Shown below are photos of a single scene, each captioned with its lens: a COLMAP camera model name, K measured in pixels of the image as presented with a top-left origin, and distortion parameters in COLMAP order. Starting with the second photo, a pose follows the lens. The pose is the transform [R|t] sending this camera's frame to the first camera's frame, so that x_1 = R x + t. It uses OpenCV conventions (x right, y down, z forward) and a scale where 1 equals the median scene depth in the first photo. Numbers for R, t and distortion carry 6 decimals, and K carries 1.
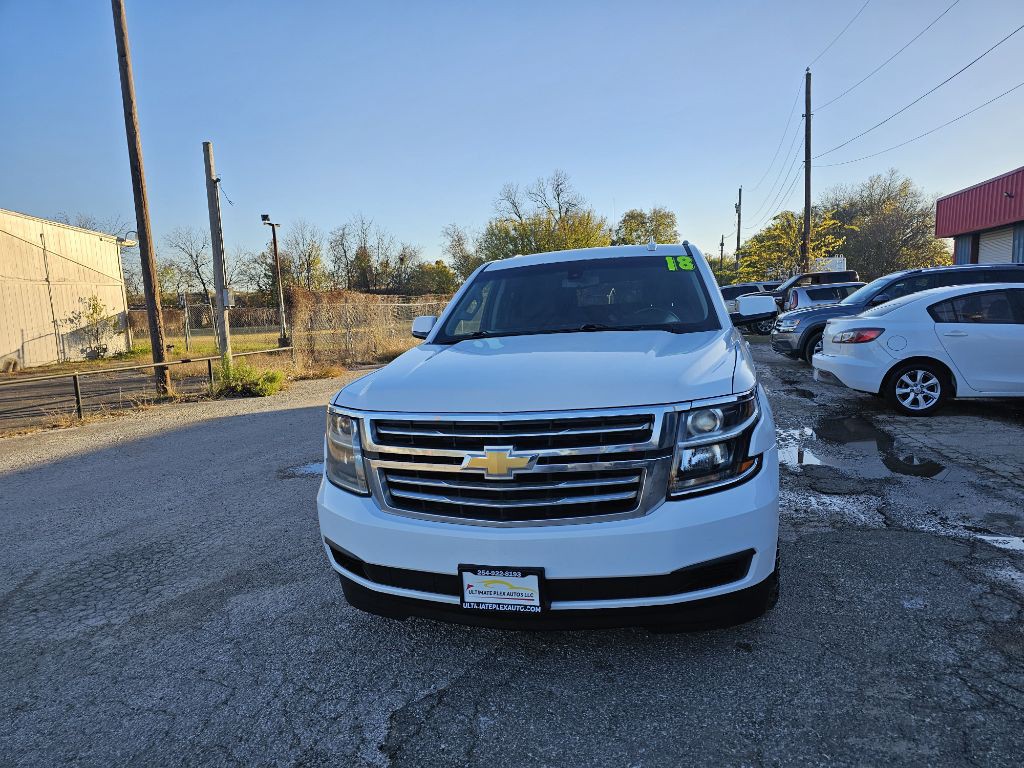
lens RADIAL K [[704.6, 0, 529.2], [0, 704.6, 395.4], [0, 0, 1]] dist [0.040699, -0.032490]
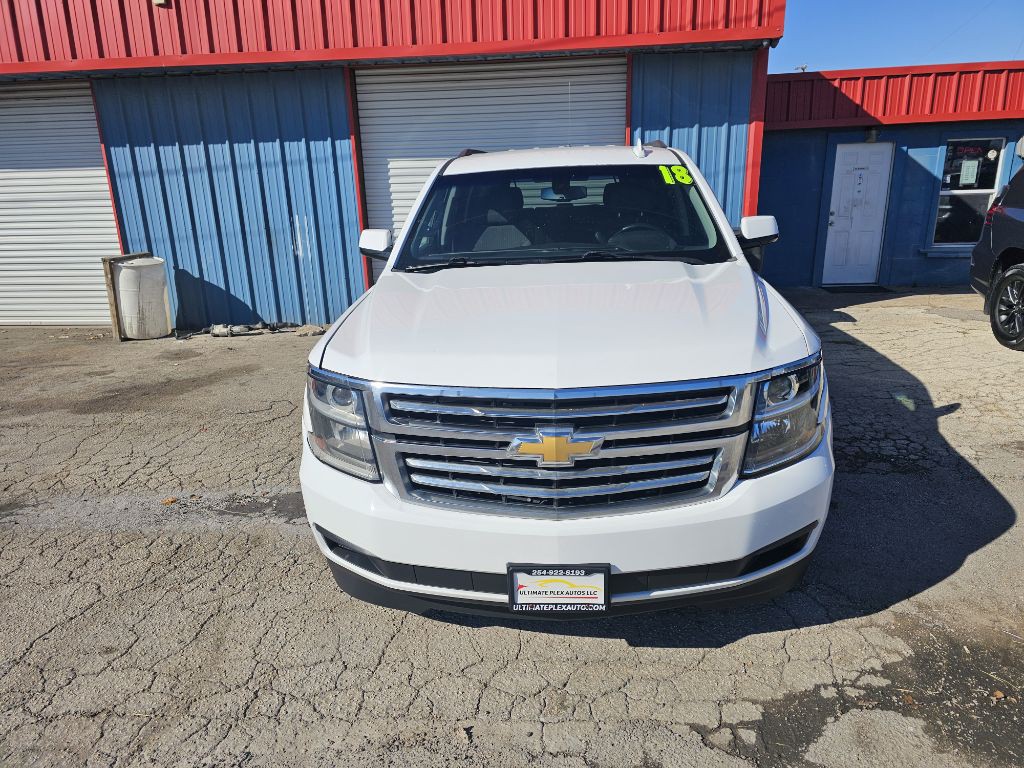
lens RADIAL K [[704.6, 0, 541.8], [0, 704.6, 410.7], [0, 0, 1]] dist [0.040699, -0.032490]
pose [[0.979917, -0.039130, 0.195531, -0.171431], [0.001183, 0.981682, 0.190525, -0.083146], [-0.199404, -0.186468, 0.962012, 0.156620]]
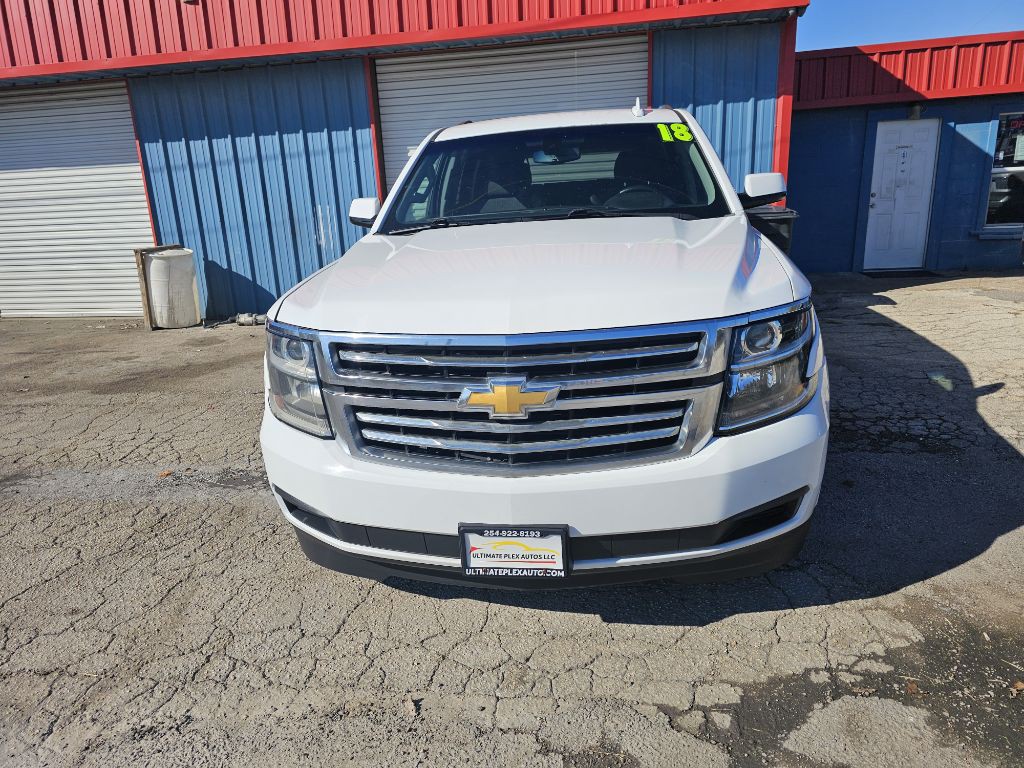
lens RADIAL K [[704.6, 0, 524.9], [0, 704.6, 401.0], [0, 0, 1]] dist [0.040699, -0.032490]
pose [[0.993050, -0.034416, 0.112553, -0.086529], [0.014411, 0.984651, 0.173937, -0.028006], [-0.116811, -0.171106, 0.978303, 0.181124]]
